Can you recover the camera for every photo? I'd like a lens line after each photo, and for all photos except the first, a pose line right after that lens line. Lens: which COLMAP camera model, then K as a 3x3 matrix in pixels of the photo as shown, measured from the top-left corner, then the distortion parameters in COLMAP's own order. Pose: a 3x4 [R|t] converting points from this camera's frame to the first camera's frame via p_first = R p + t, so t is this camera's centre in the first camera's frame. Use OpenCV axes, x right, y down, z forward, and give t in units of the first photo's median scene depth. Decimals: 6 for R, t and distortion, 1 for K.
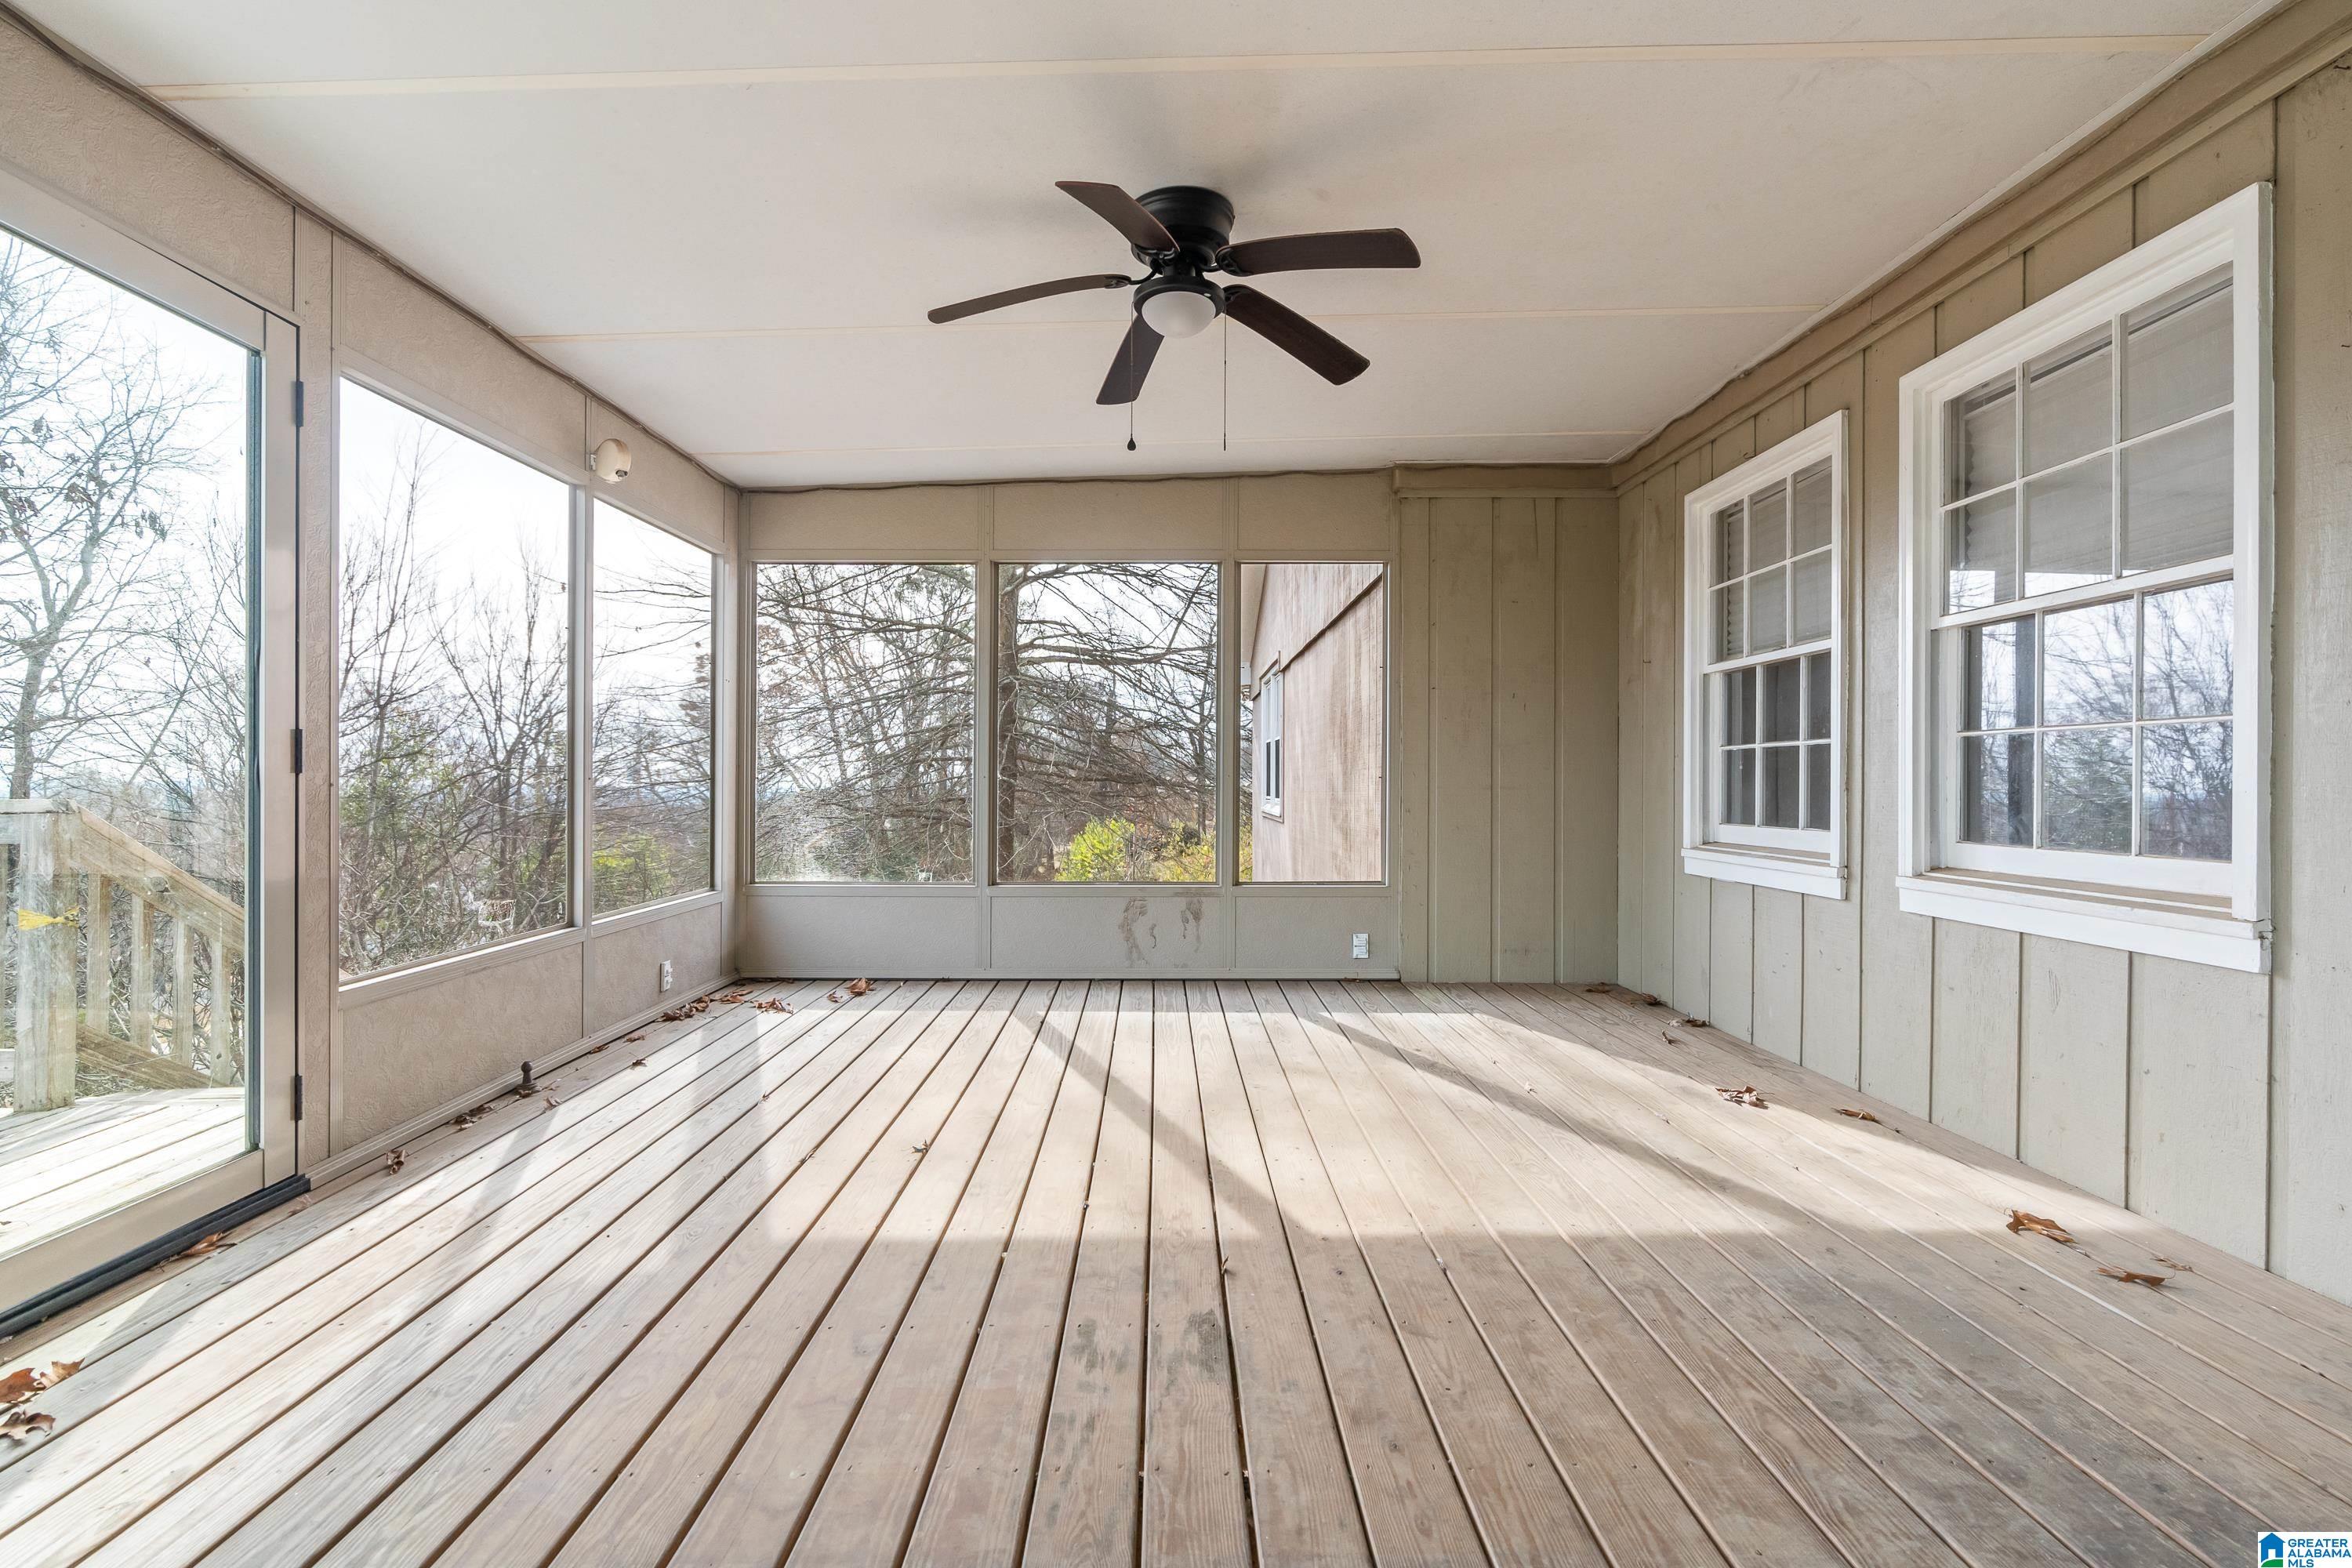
lens RADIAL K [[1067.4, 0, 1176.0], [0, 1067.4, 784.0], [0, 0, 1]] dist [0.000497, 0.000149]
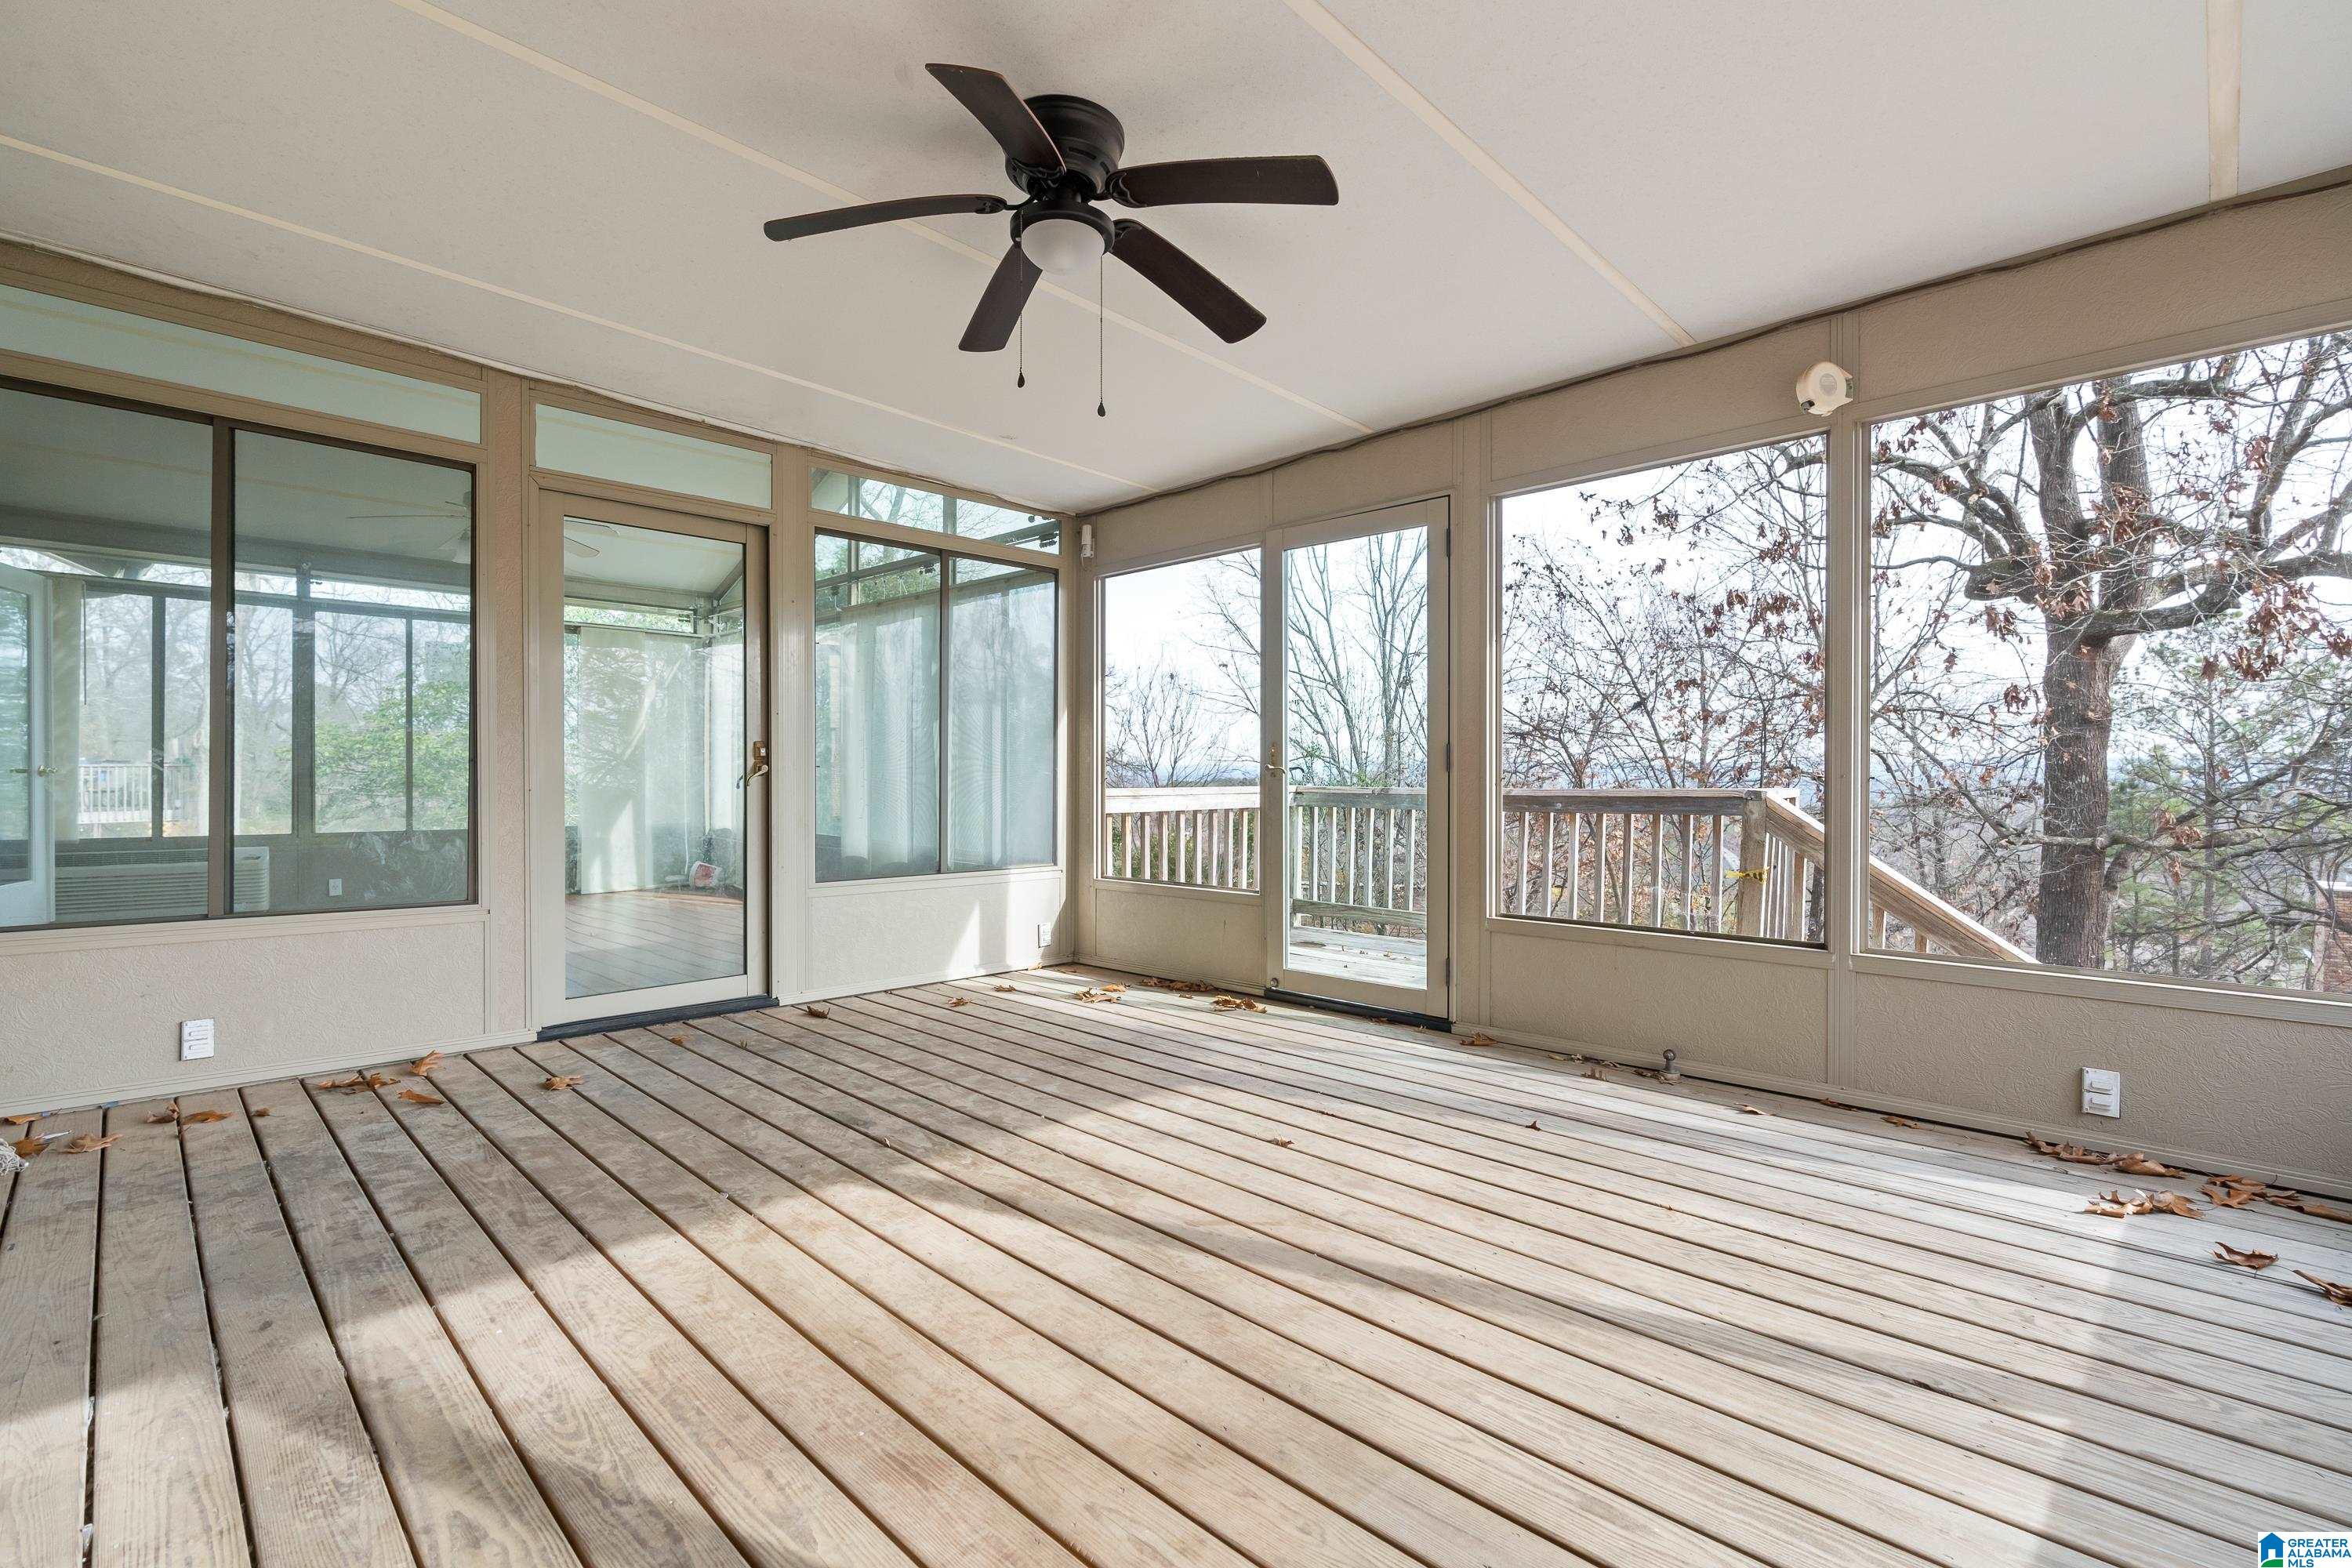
lens RADIAL K [[1067.4, 0, 1176.0], [0, 1067.4, 784.0], [0, 0, 1]] dist [0.000497, 0.000149]
pose [[-0.712486, 0.002896, -0.701681, 0.655256], [-0.003498, 0.999964, 0.007678, -0.004419], [0.701678, 0.007925, -0.712450, 2.002716]]
